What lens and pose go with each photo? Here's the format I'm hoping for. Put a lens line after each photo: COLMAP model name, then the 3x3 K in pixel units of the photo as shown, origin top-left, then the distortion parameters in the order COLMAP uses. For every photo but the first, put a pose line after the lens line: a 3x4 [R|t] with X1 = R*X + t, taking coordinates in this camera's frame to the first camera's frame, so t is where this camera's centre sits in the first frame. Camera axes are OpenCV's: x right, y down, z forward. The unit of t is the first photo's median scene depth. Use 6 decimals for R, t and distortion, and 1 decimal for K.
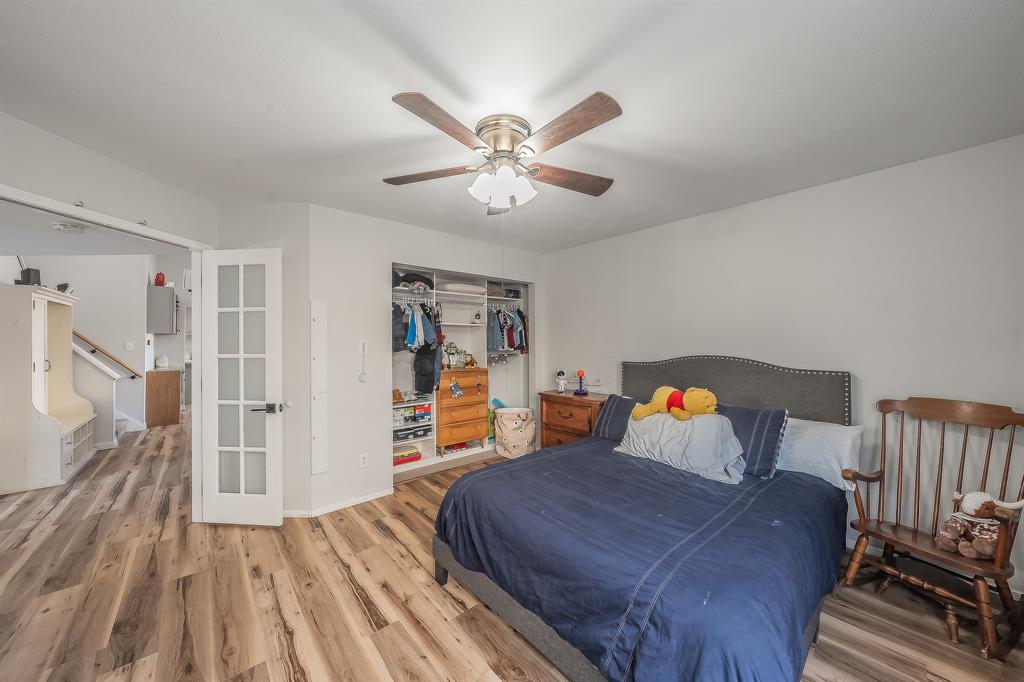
lens RADIAL K [[355.7, 0, 486.4], [0, 355.7, 339.3], [0, 0, 1]] dist [0.000550, 0.000152]
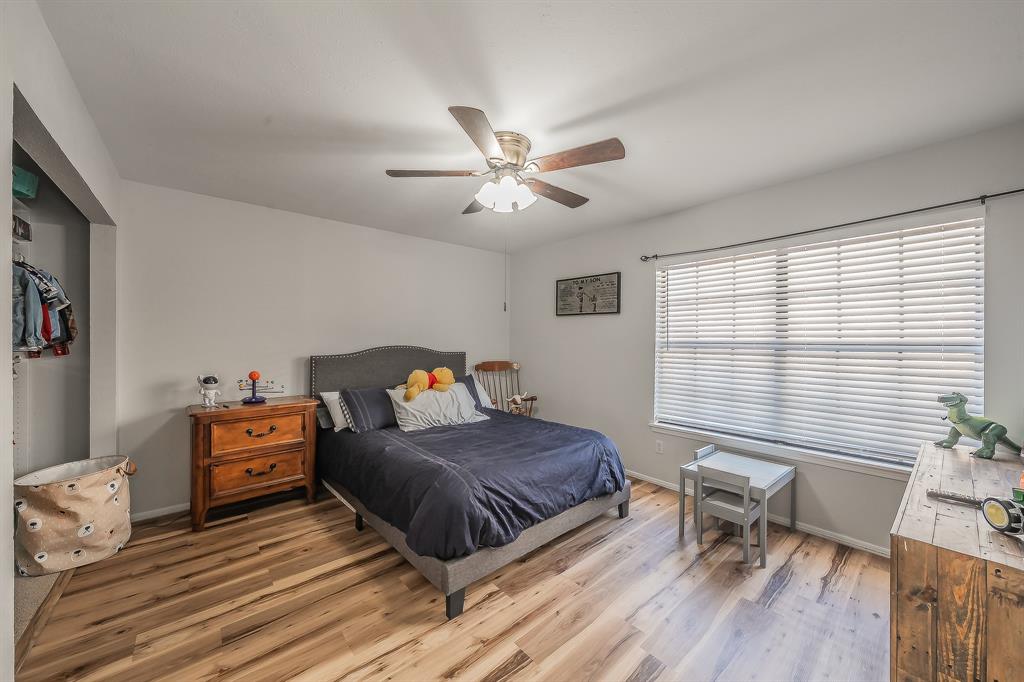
lens RADIAL K [[373.2, 0, 509.5], [0, 373.2, 338.0], [0, 0, 1]] dist [-0.001058, 0.000152]
pose [[-0.021087, 0.008632, 0.999740, -0.538228], [-0.004769, 0.999950, -0.008734, 0.020920], [-0.999766, -0.004952, -0.021045, 0.474244]]
